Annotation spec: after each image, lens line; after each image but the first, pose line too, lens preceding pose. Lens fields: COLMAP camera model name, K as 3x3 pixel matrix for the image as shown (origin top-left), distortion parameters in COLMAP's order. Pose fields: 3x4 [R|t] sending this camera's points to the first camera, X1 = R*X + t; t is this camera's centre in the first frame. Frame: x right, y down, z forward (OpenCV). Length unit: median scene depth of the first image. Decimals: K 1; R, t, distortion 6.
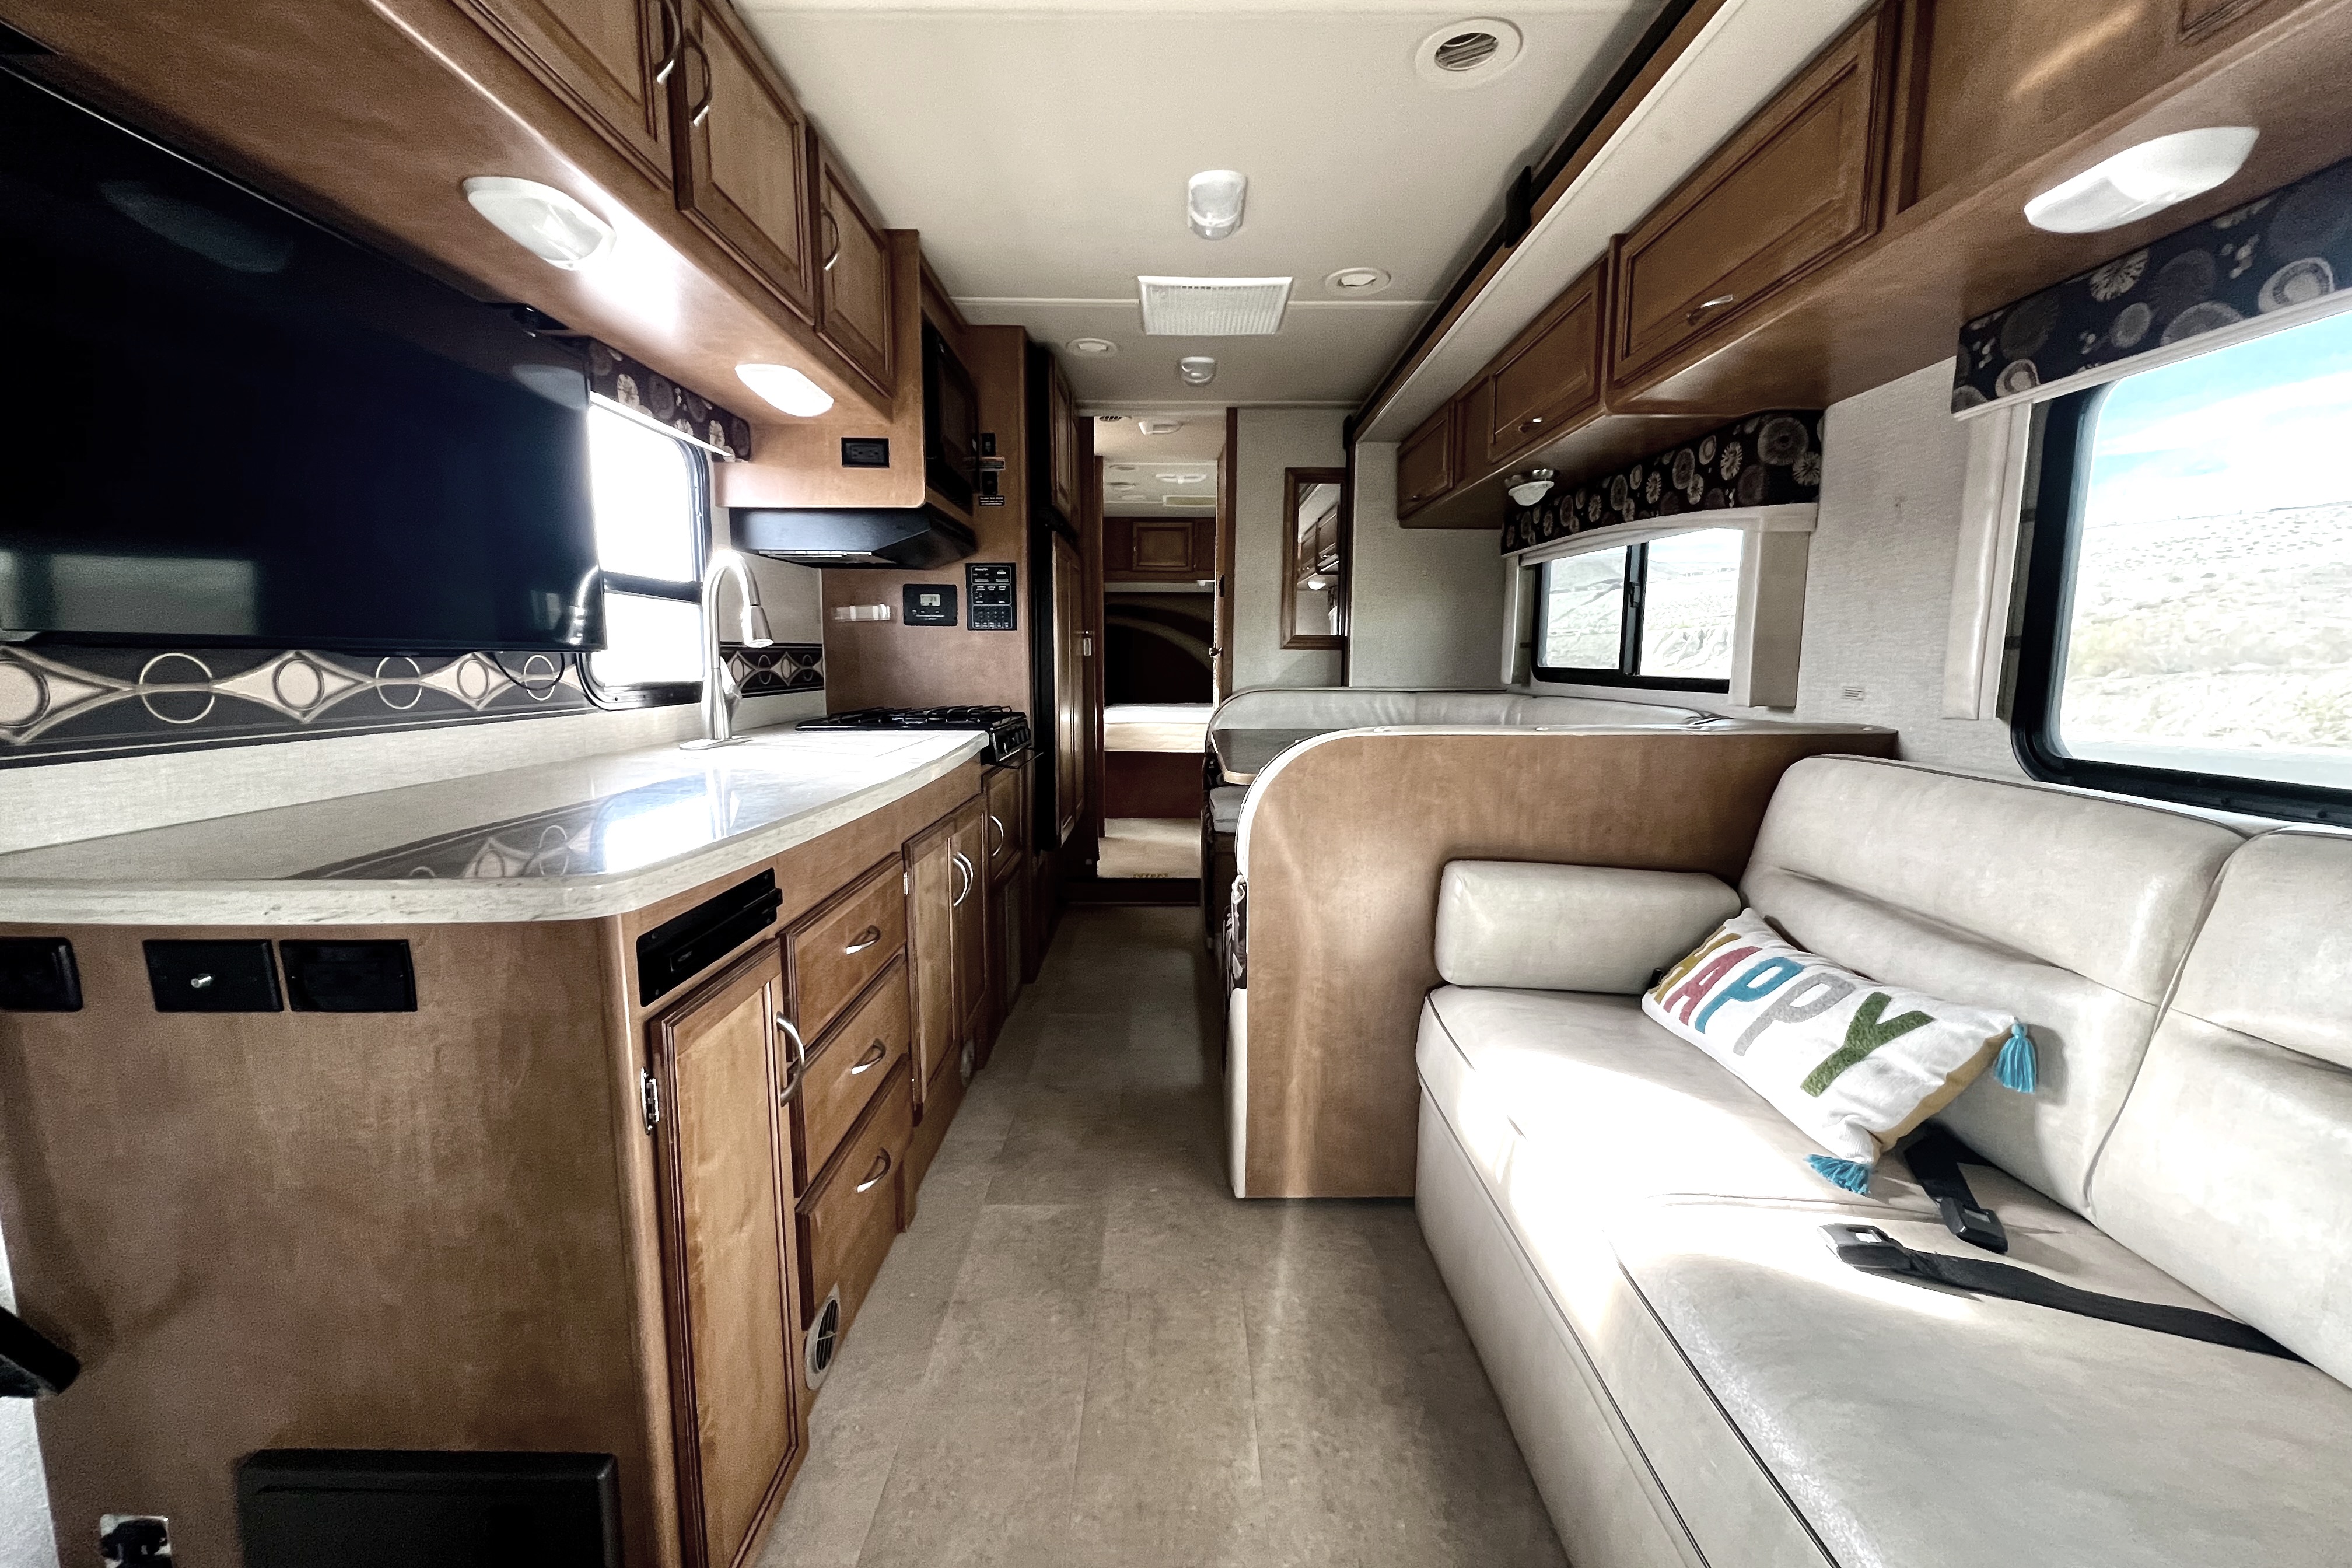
lens RADIAL K [[943.2, 0, 1176.0], [0, 943.2, 784.0], [0, 0, 1]] dist [0.001018, 0.000360]
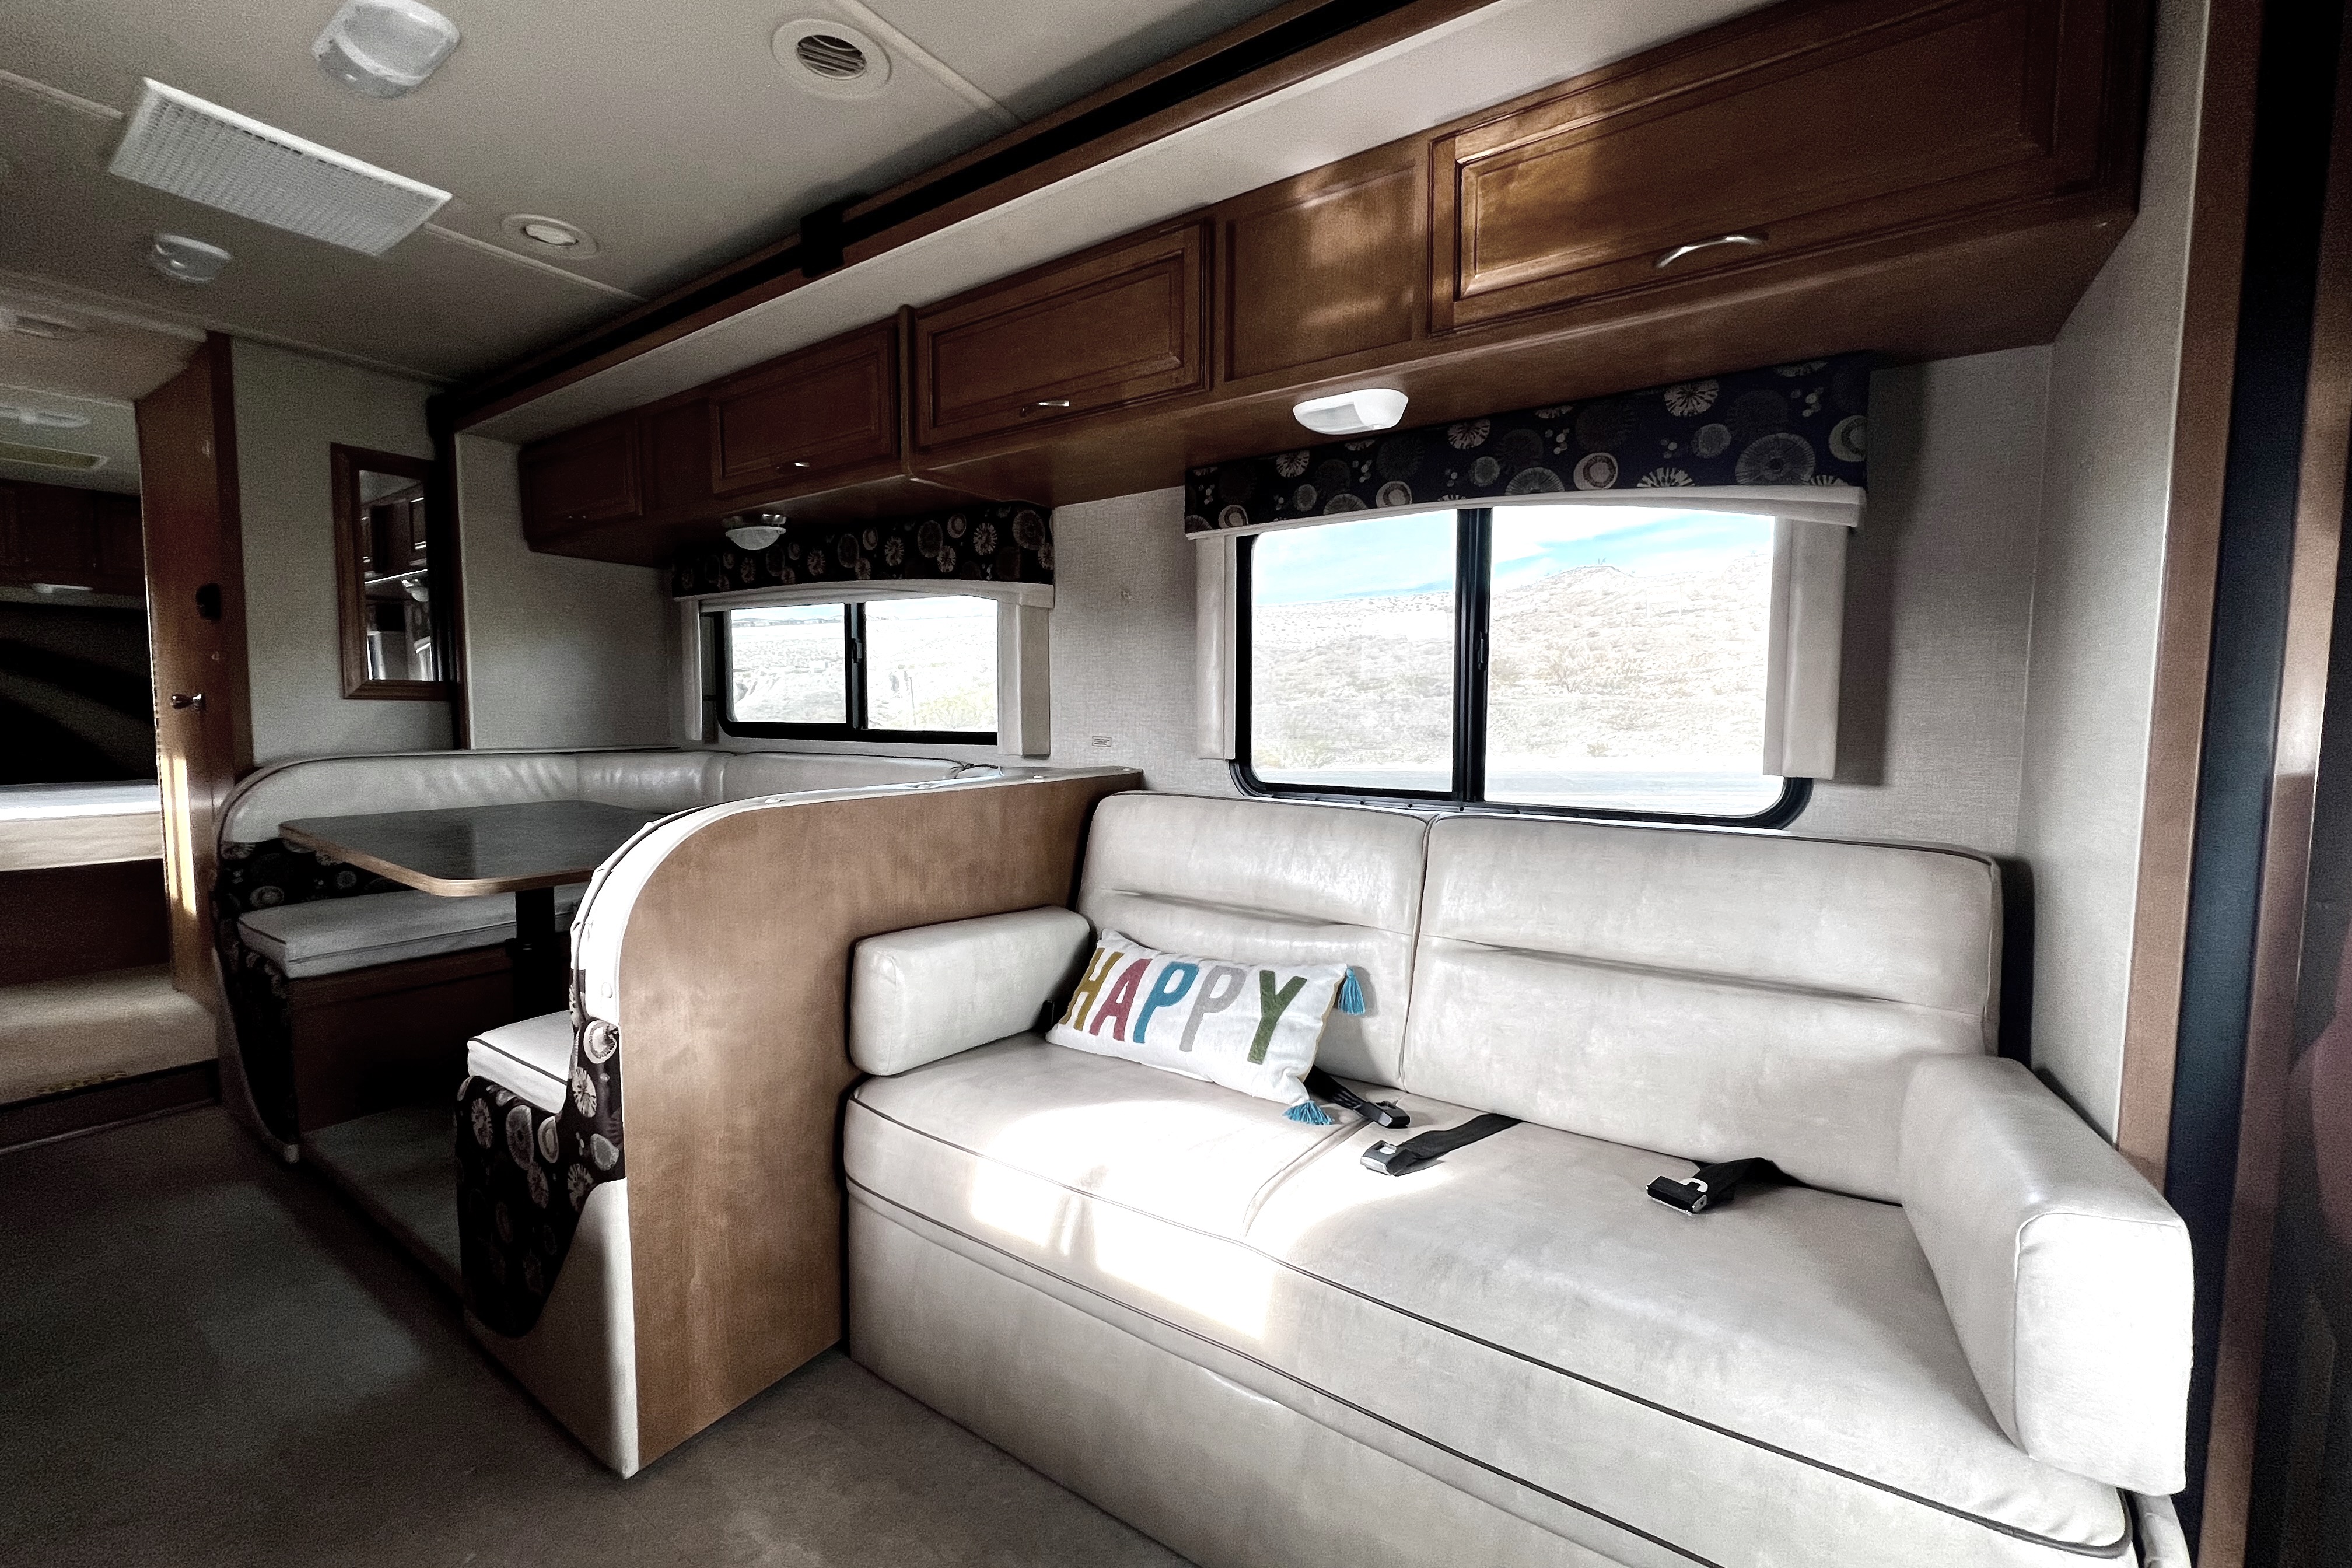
lens RADIAL K [[943.2, 0, 1176.0], [0, 943.2, 784.0], [0, 0, 1]] dist [0.001018, 0.000360]
pose [[0.567776, -0.063581, 0.820724, -0.261060], [0.108022, 0.994146, 0.002287, -0.035469], [-0.816064, 0.087357, 0.571321, 0.231331]]
